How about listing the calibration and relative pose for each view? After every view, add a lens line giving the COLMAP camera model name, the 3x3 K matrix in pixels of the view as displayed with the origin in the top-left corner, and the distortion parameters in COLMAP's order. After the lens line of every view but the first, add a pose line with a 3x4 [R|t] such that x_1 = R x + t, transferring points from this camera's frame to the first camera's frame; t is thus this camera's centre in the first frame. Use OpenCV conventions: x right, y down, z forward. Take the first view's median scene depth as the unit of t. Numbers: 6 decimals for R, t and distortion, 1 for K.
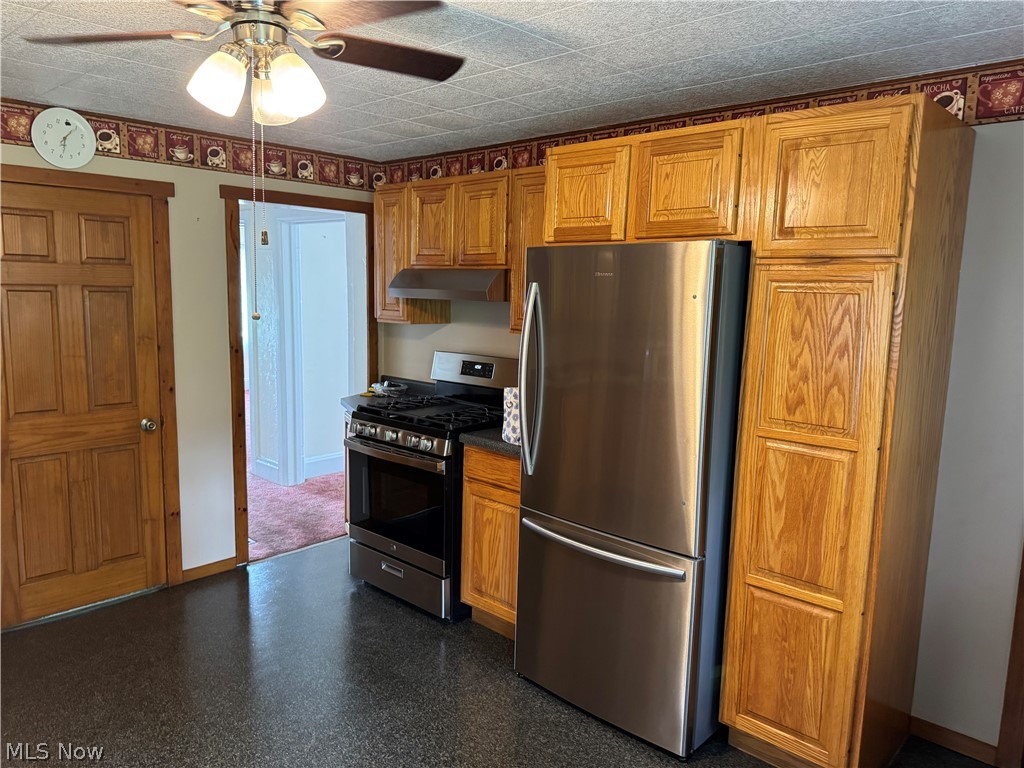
lens RADIAL K [[740.0, 0, 512.0], [0, 740.0, 384.0], [0, 0, 1]] dist [0.113508, -0.151691]
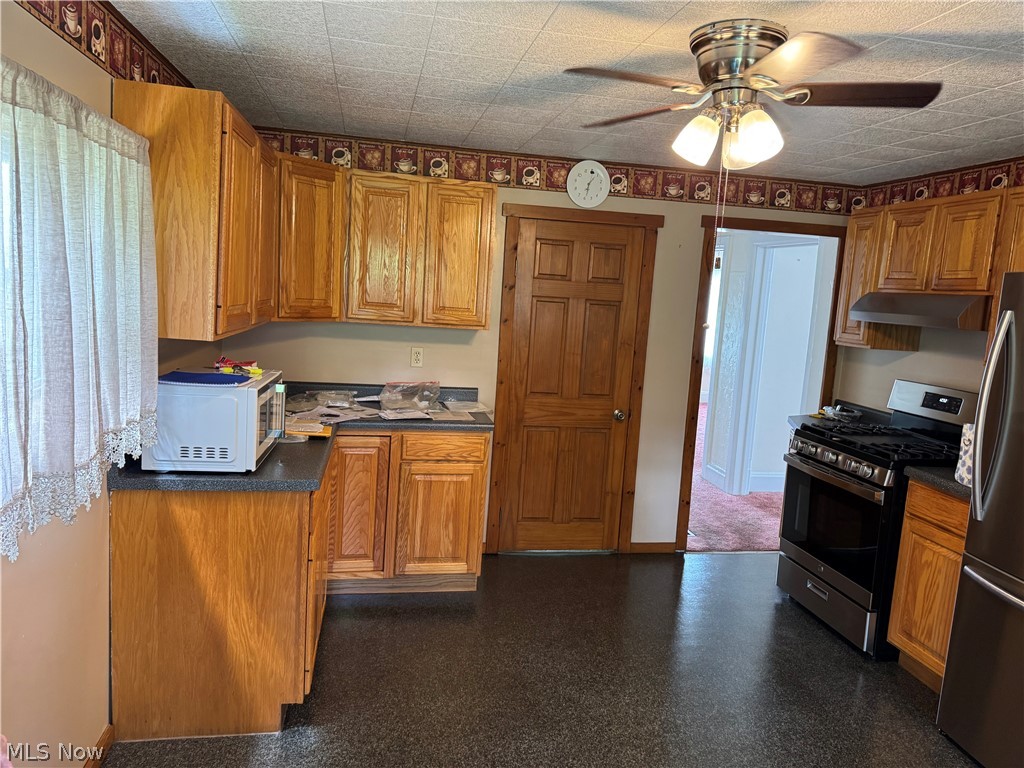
lens RADIAL K [[740.0, 0, 512.0], [0, 740.0, 384.0], [0, 0, 1]] dist [0.113508, -0.151691]
pose [[0.810696, 0.105494, -0.575884, 0.061677], [-0.122089, 0.992469, 0.009937, 0.013626], [0.572596, 0.062253, 0.817471, -0.081367]]
